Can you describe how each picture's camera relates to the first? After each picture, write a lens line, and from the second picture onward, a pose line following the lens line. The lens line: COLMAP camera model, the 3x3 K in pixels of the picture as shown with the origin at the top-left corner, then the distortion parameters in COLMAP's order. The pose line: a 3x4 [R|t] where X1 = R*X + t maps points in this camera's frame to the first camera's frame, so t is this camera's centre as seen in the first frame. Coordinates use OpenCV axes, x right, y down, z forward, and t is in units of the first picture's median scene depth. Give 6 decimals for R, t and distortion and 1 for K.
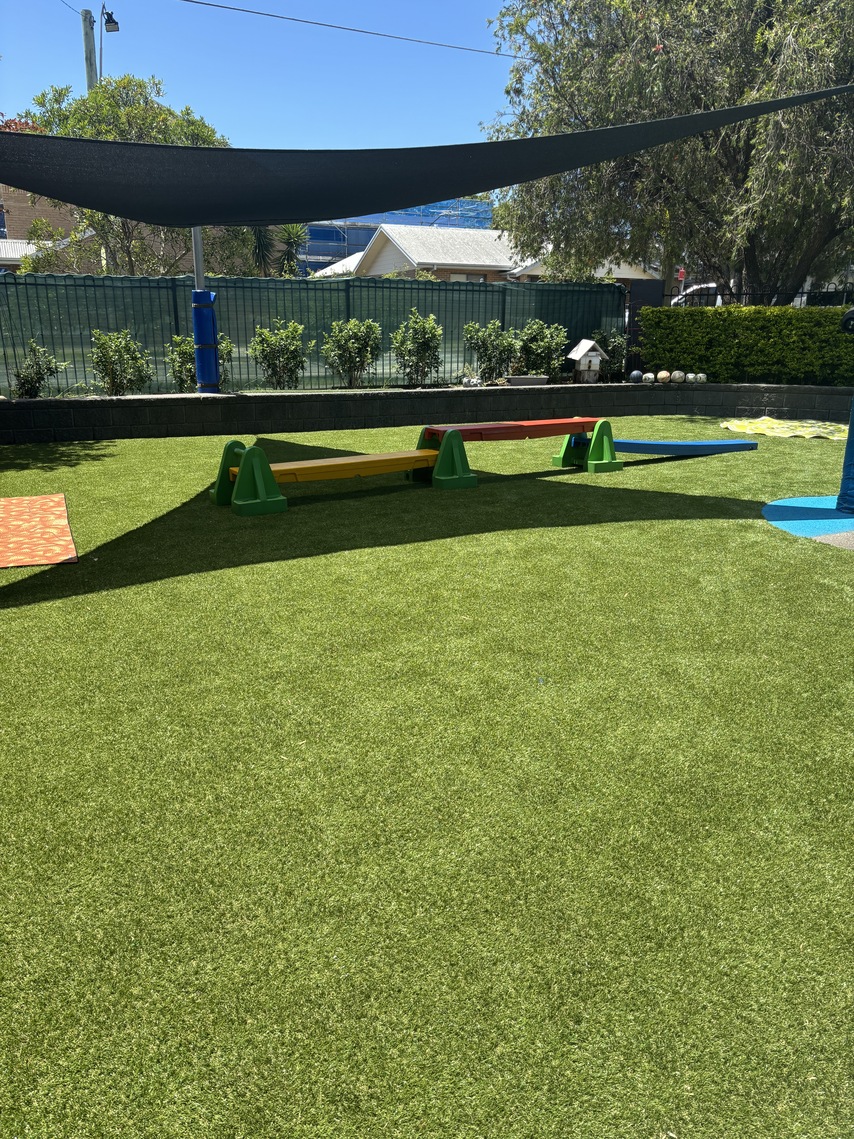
lens RADIAL K [[863.6, 0, 427.0], [0, 863.6, 569.5], [0, 0, 1]] dist [-0.004227, -0.001265]
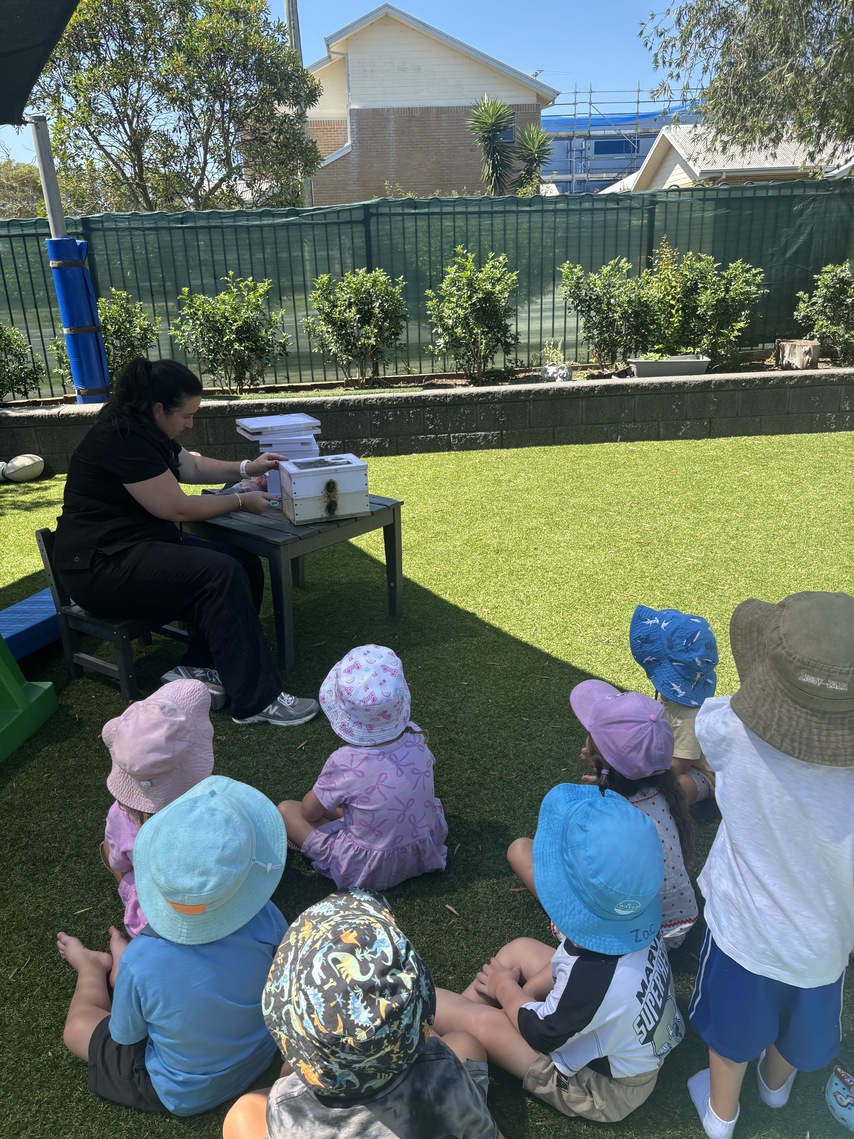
lens RADIAL K [[847.6, 0, 427.0], [0, 847.6, 569.5], [0, 0, 1]] dist [0.032926, 0.001358]
pose [[0.940843, 0.076966, -0.329986, 0.158567], [-0.049866, 0.994708, 0.089829, -0.125468], [0.335153, -0.068060, 0.939702, 0.399257]]
